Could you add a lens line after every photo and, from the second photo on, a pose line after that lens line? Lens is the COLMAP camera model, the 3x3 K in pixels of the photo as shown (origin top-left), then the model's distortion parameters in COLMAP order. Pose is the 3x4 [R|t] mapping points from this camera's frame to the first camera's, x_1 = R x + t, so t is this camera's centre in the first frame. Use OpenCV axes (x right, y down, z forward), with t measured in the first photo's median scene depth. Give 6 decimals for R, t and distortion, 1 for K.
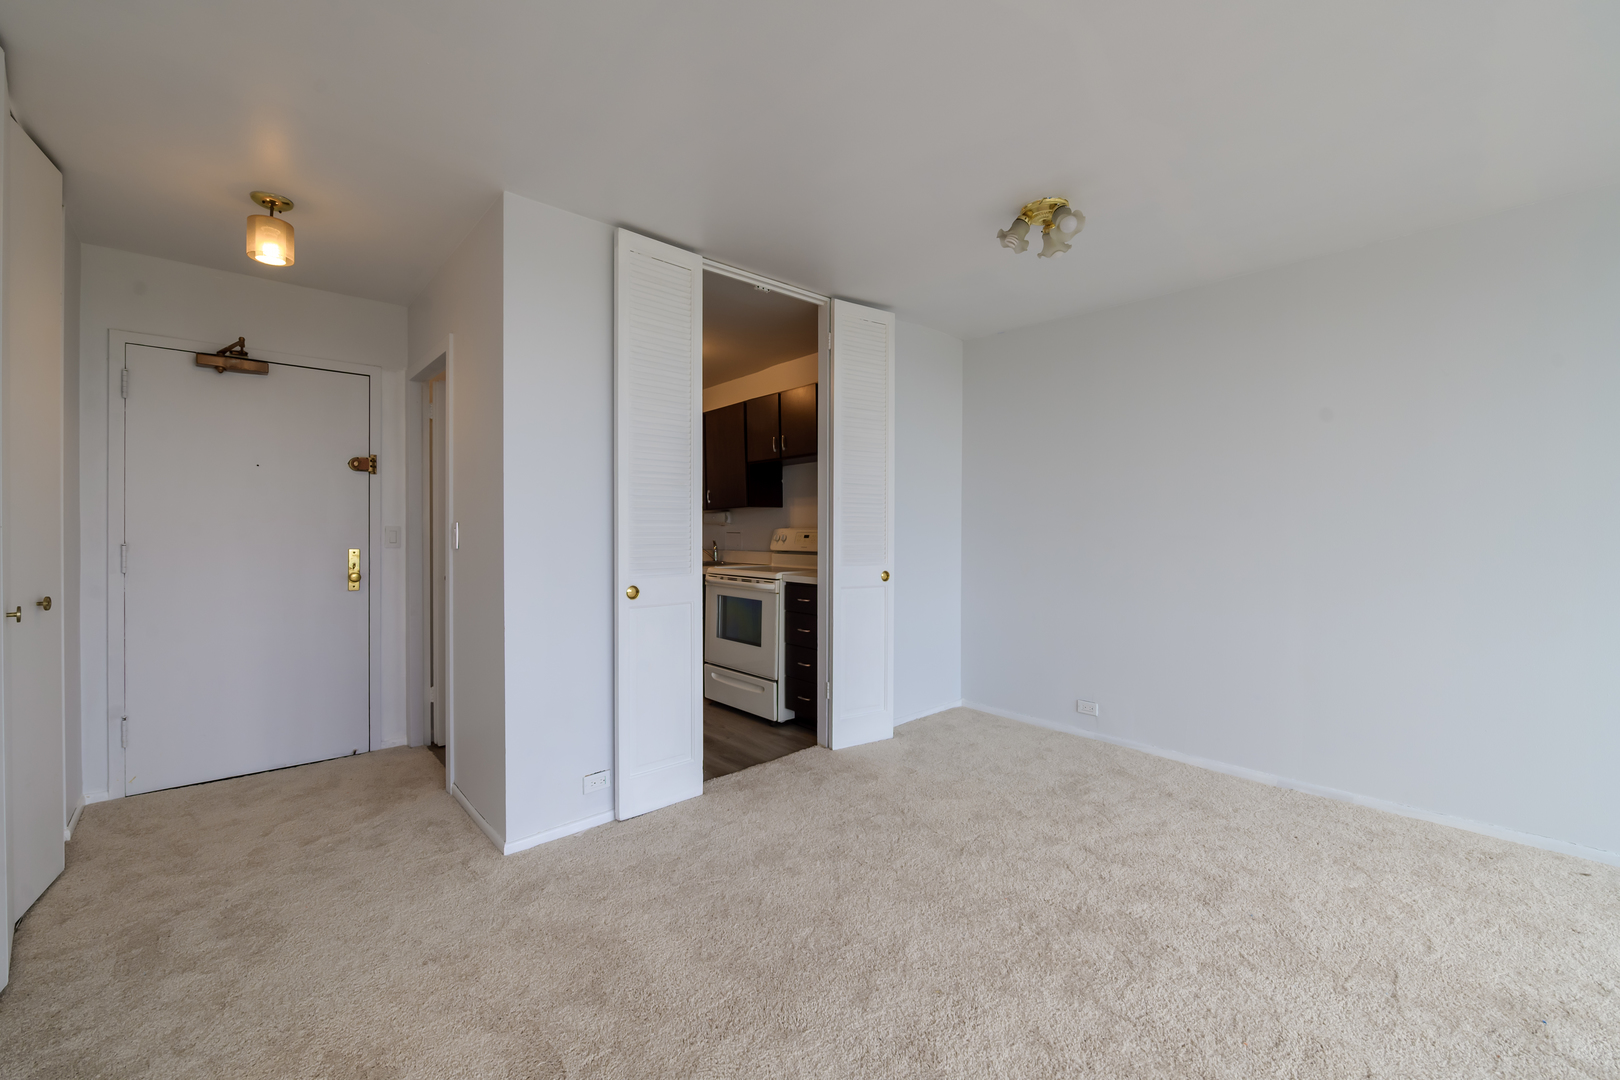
lens RADIAL K [[648.2, 0, 815.6], [0, 648.2, 536.0], [0, 0, 1]] dist [-0.009696, -0.000286]
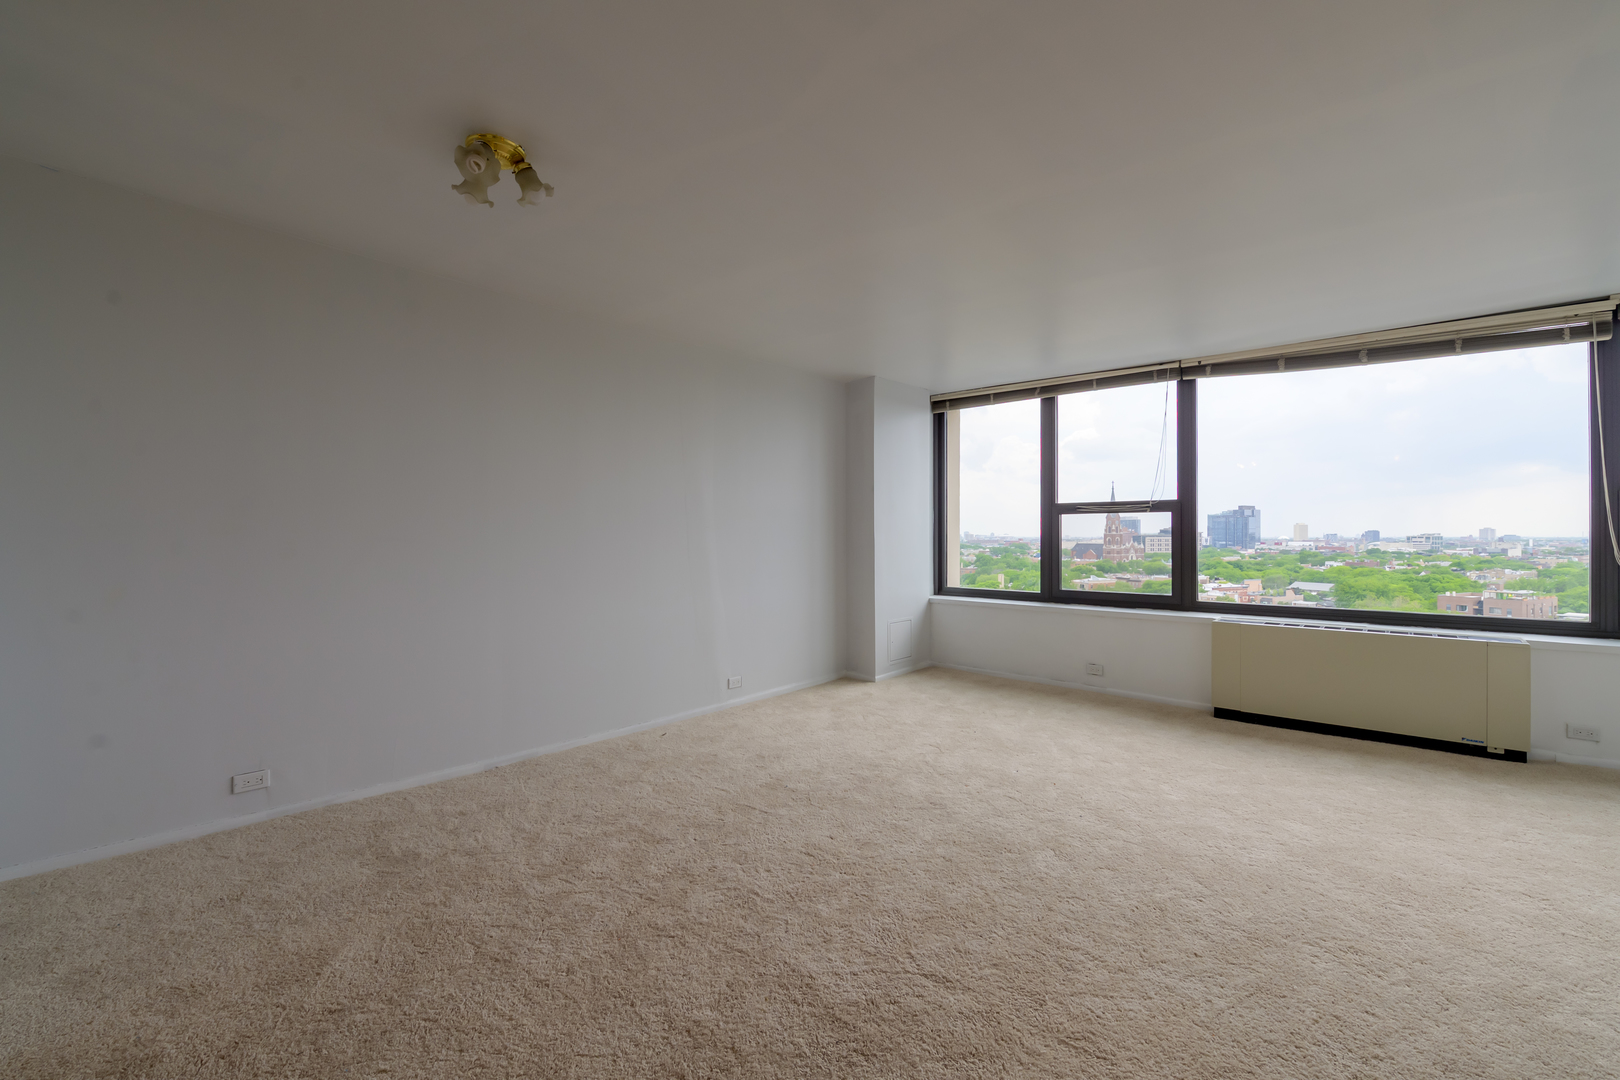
lens RADIAL K [[676.4, 0, 822.3], [0, 676.4, 533.0], [0, 0, 1]] dist [-0.011636, -0.000043]
pose [[-0.115104, 0.003475, 0.993347, -0.419086], [0.003117, 0.999990, -0.003137, -0.001805], [-0.993348, 0.002735, -0.115114, 0.511154]]
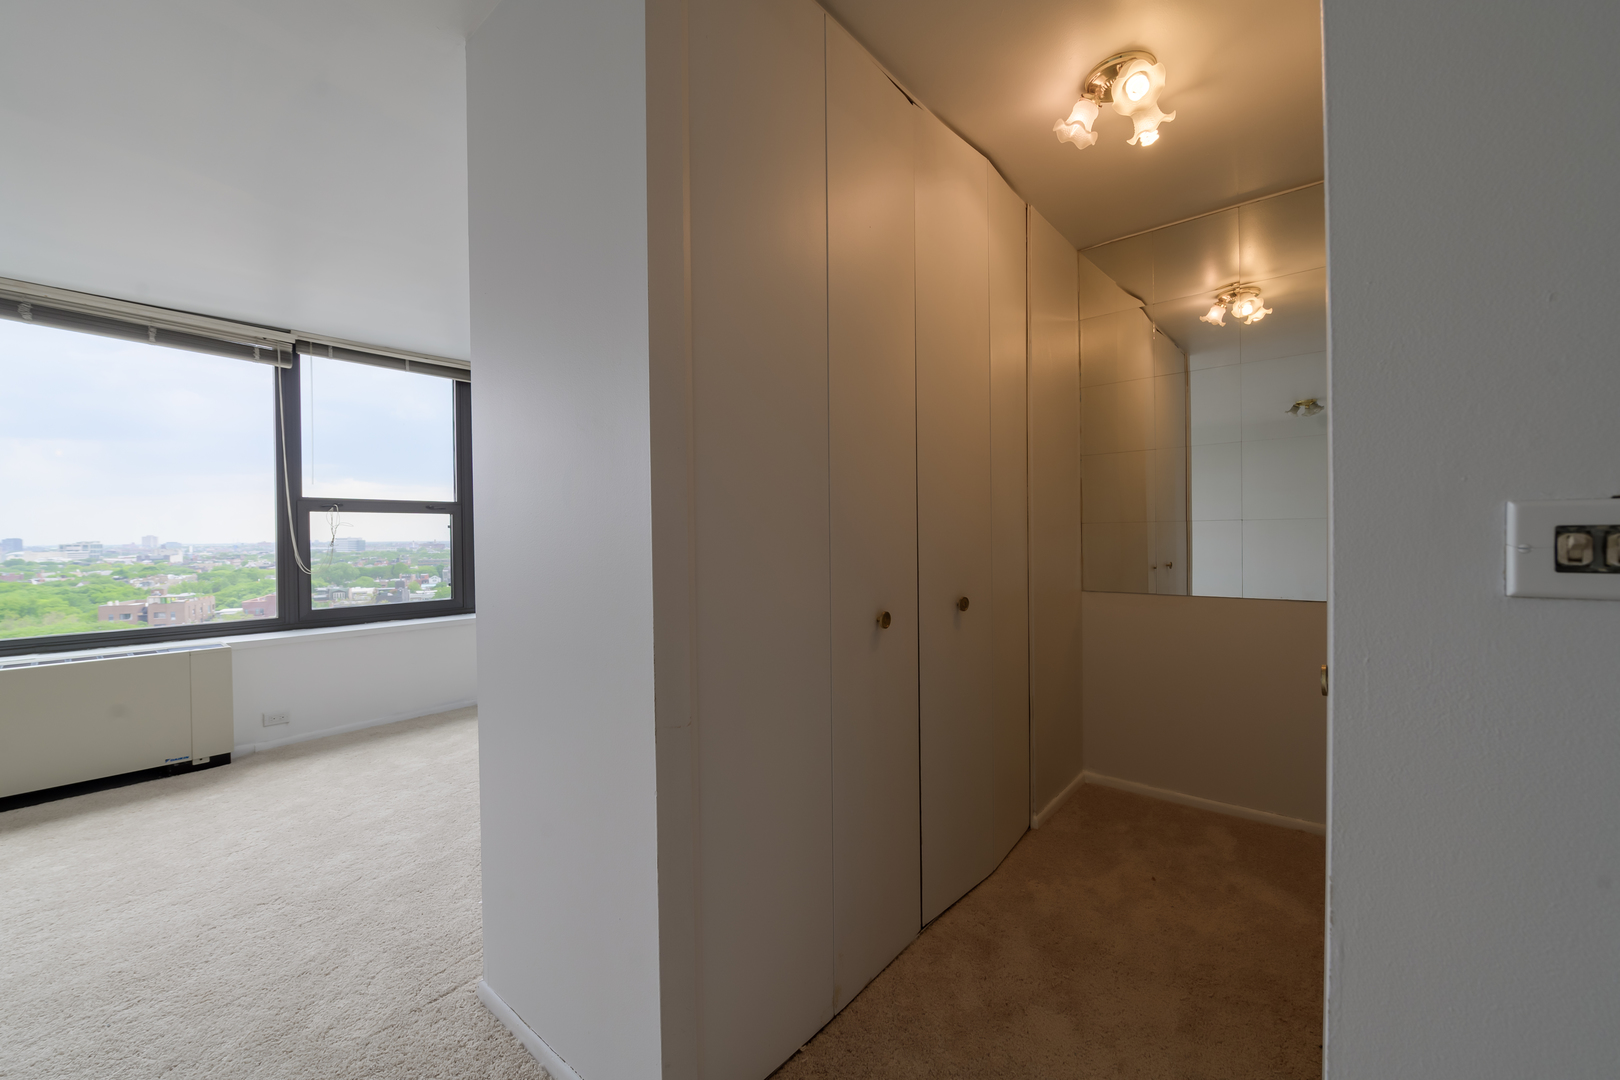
lens RADIAL K [[641.3, 0, 812.7], [0, 641.3, 541.8], [0, 0, 1]] dist [-0.010419, -0.000286]
pose [[-0.990851, 0.010741, -0.134536, -0.300691], [0.009256, 0.999889, 0.011658, 0.001976], [0.134646, 0.010306, -0.990840, 0.426144]]
